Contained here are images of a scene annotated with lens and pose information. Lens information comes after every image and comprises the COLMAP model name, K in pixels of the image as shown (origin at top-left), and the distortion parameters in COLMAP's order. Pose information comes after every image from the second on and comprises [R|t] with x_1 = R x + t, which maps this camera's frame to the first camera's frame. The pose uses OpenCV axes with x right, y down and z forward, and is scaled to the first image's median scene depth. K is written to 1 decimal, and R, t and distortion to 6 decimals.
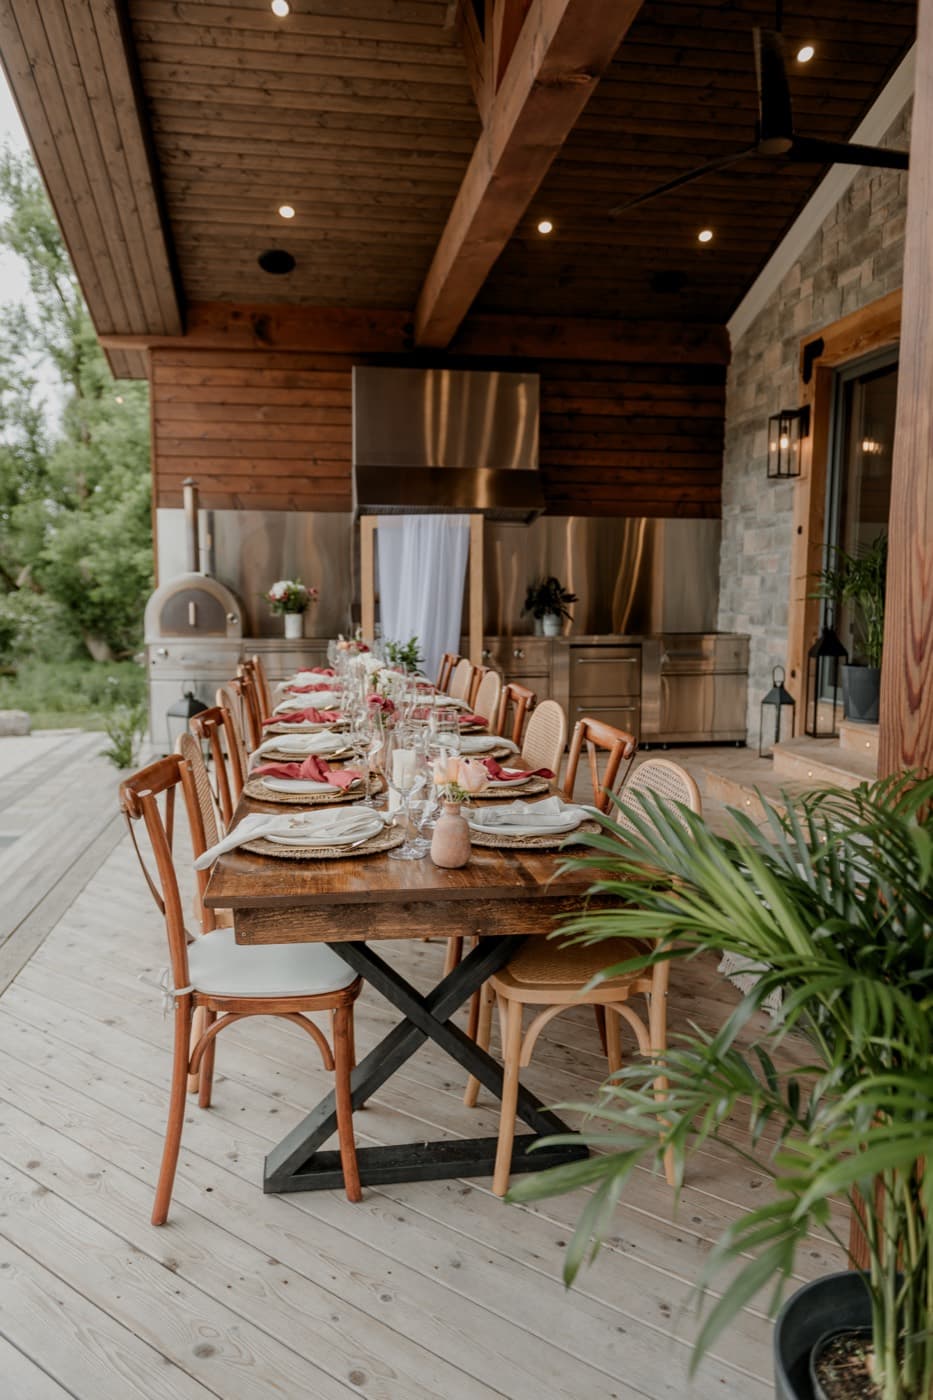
lens RADIAL K [[966.6, 0, 467.4], [0, 966.6, 706.2], [0, 0, 1]] dist [-0.002203, -0.007677]
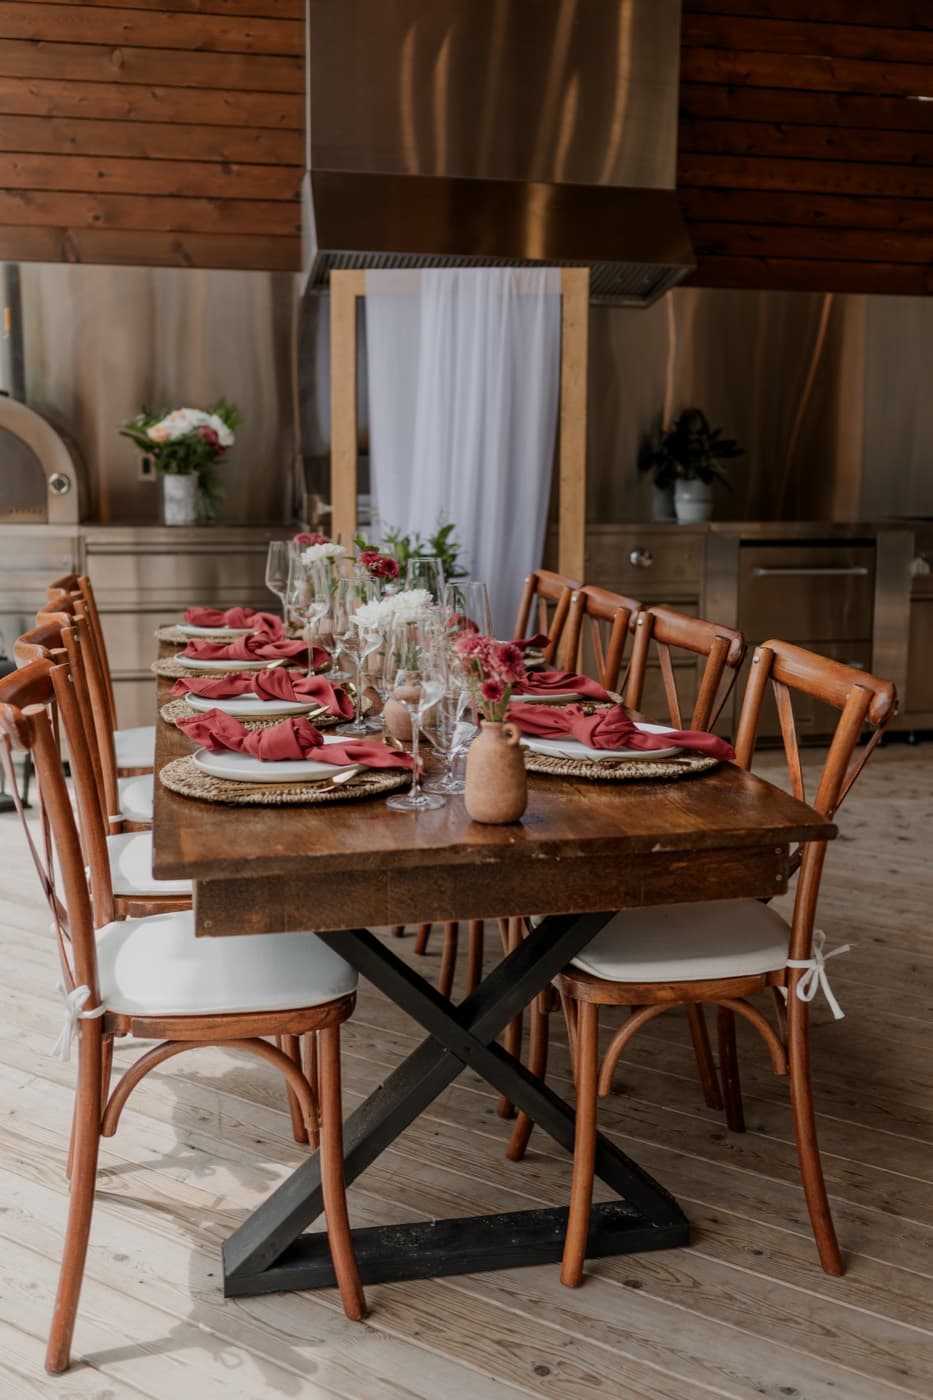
lens RADIAL K [[1426.6, 0, 492.5], [0, 1426.6, 666.2], [0, 0, 1]] dist [0.003588, 0.000000]
pose [[0.998591, -0.001019, 0.053047, -0.063800], [-0.000702, 0.999474, 0.032414, -0.022675], [-0.053053, -0.032405, 0.998066, 0.269452]]
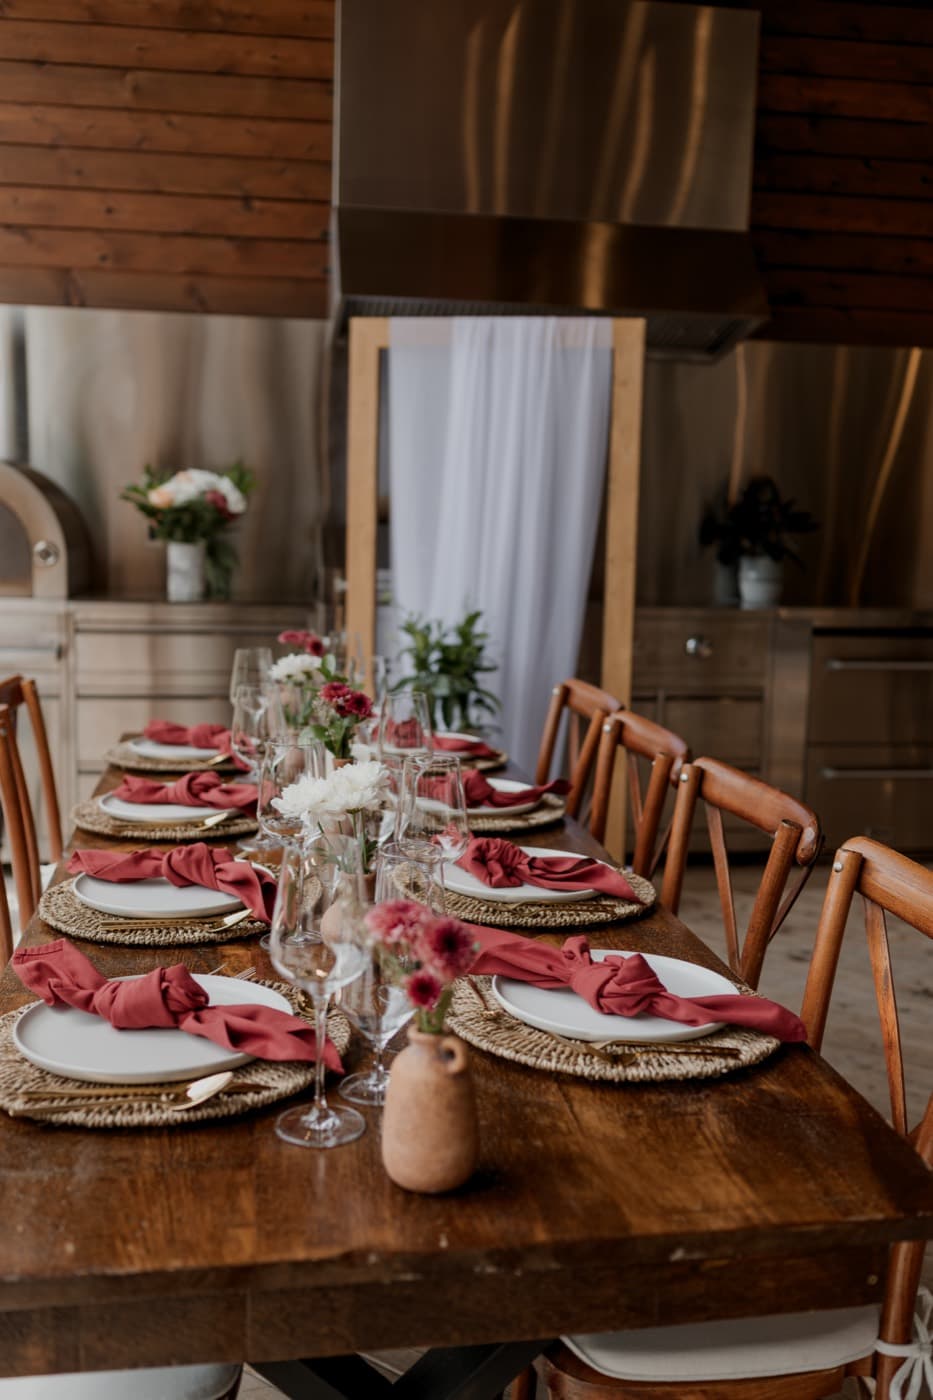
lens RADIAL K [[1426.6, 0, 480.2], [0, 1426.6, 701.9], [0, 0, 1]] dist [0.003588, 0.000000]
pose [[0.999723, 0.023540, -0.000509, -0.046717], [-0.023519, 0.999395, 0.025640, -0.044308], [0.001112, -0.025621, 0.999671, 0.352563]]
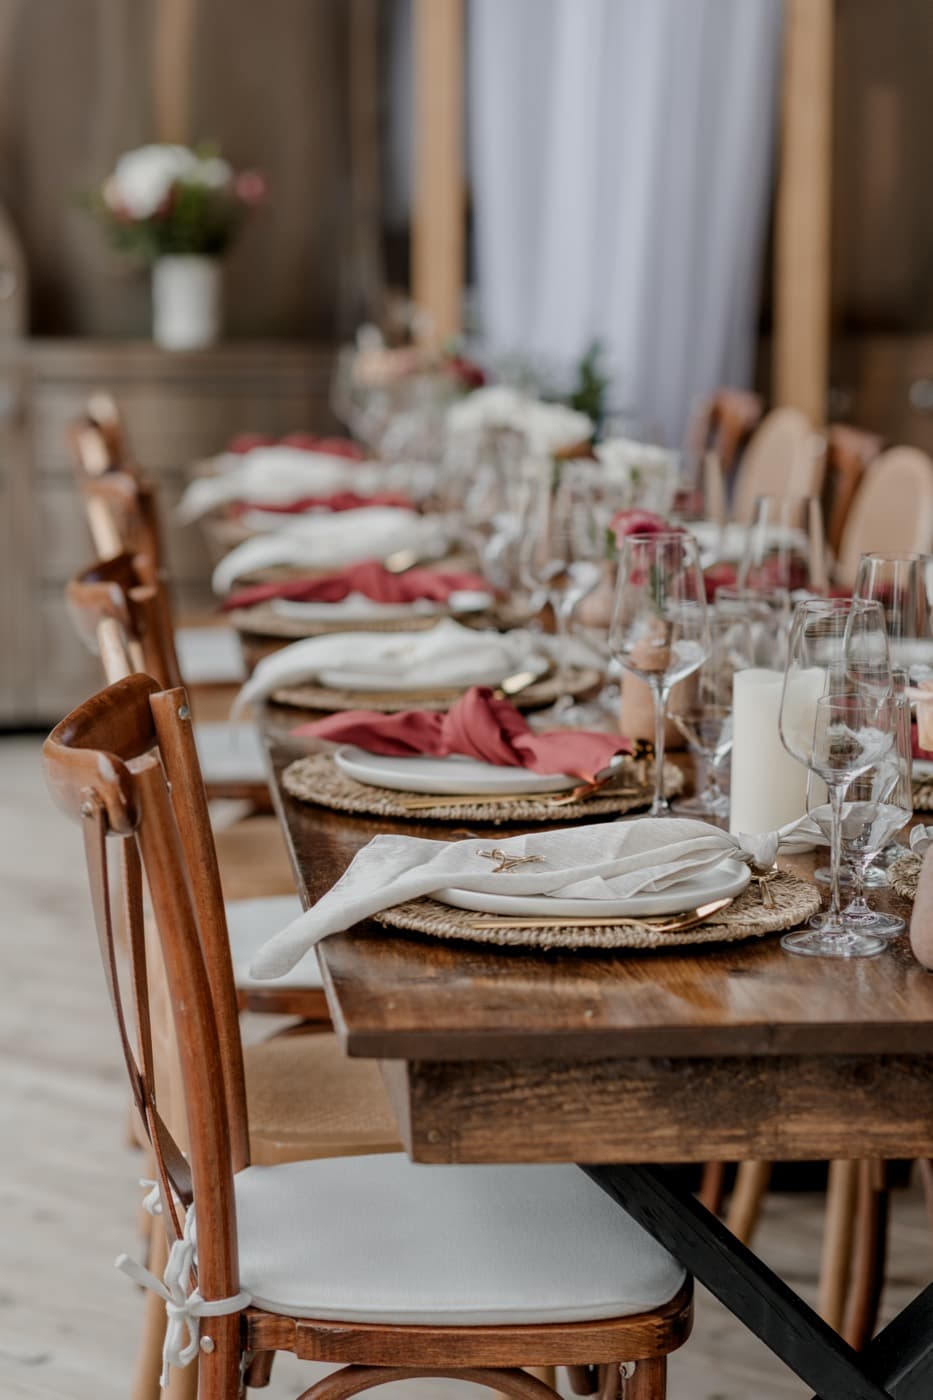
lens RADIAL K [[3445.5, 0, 462.6], [0, 3445.5, 694.7], [0, 0, 1]] dist [0.072203, 0.000000]
pose [[0.998564, 0.008985, -0.052820, -0.035367], [-0.007274, 0.999445, 0.032497, 0.004695], [0.053083, -0.032066, 0.998075, -0.079741]]
